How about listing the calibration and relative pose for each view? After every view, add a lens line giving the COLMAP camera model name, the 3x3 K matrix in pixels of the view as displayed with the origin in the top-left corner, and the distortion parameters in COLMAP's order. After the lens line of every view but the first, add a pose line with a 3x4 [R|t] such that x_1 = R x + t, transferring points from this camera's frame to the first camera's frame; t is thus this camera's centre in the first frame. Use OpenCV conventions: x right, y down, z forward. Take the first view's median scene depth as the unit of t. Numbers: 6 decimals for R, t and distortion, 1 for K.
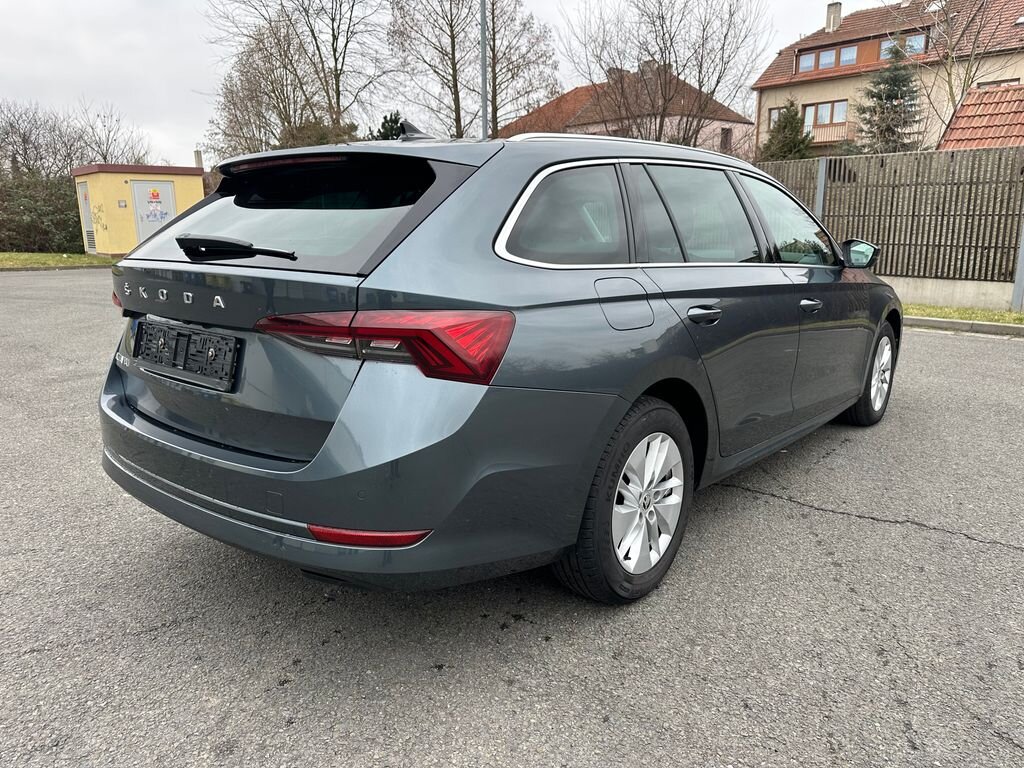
lens RADIAL K [[724.5, 0, 516.3], [0, 724.5, 379.4], [0, 0, 1]] dist [0.021830, -0.023250]
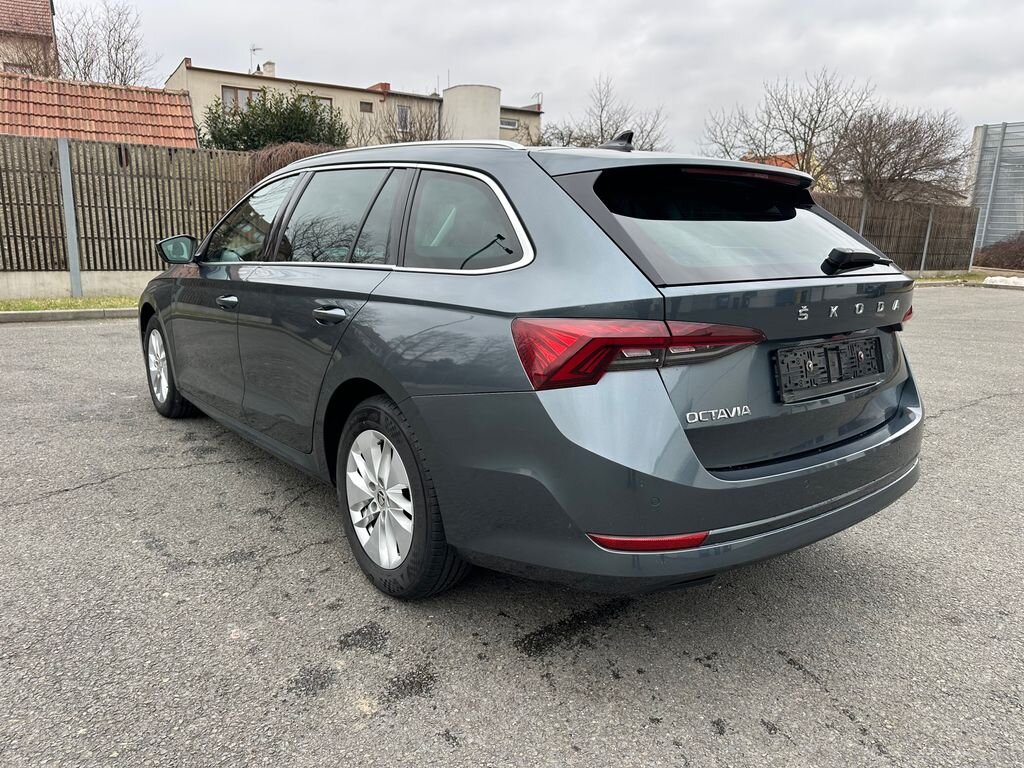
lens RADIAL K [[724.5, 0, 509.7], [0, 724.5, 386.5], [0, 0, 1]] dist [0.021830, -0.023250]
pose [[0.198620, -0.205843, 0.958216, -0.143691], [0.178718, 0.968910, 0.171095, -0.024755], [-0.963644, 0.137268, 0.229233, 0.114308]]
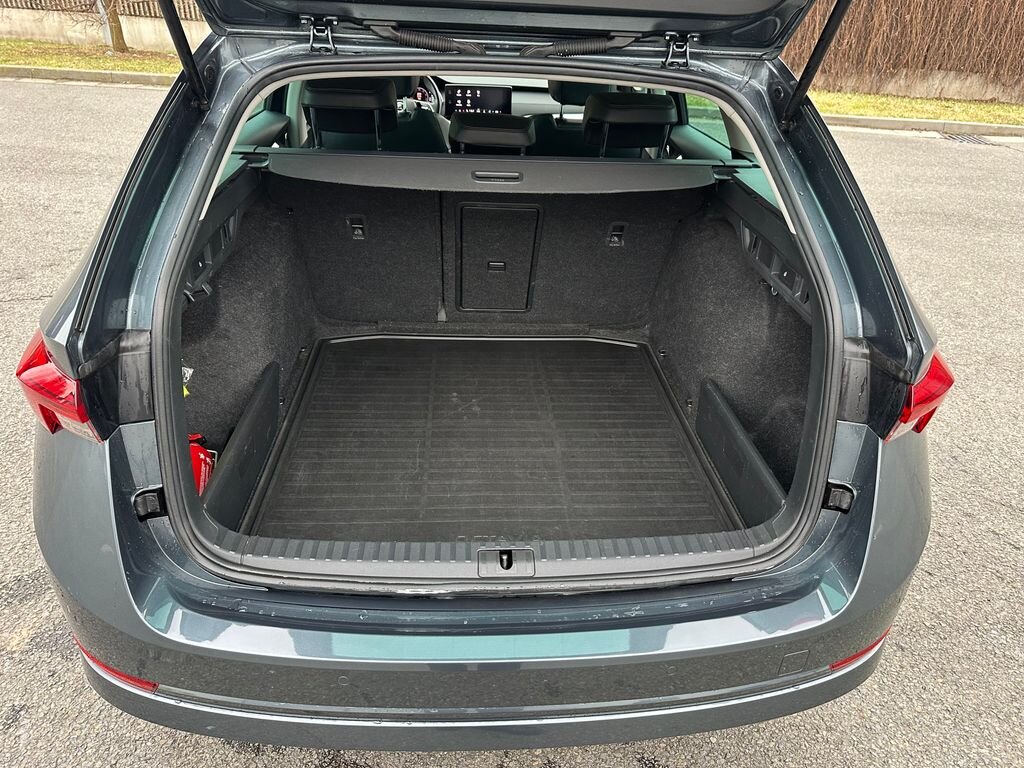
lens RADIAL K [[724.5, 0, 512.0], [0, 724.5, 389.9], [0, 0, 1]] dist [0.021830, -0.023250]
pose [[0.724171, -0.320809, 0.610457, -0.071747], [0.096429, 0.923617, 0.370991, -0.030131], [-0.682846, -0.209795, 0.699791, 0.060416]]
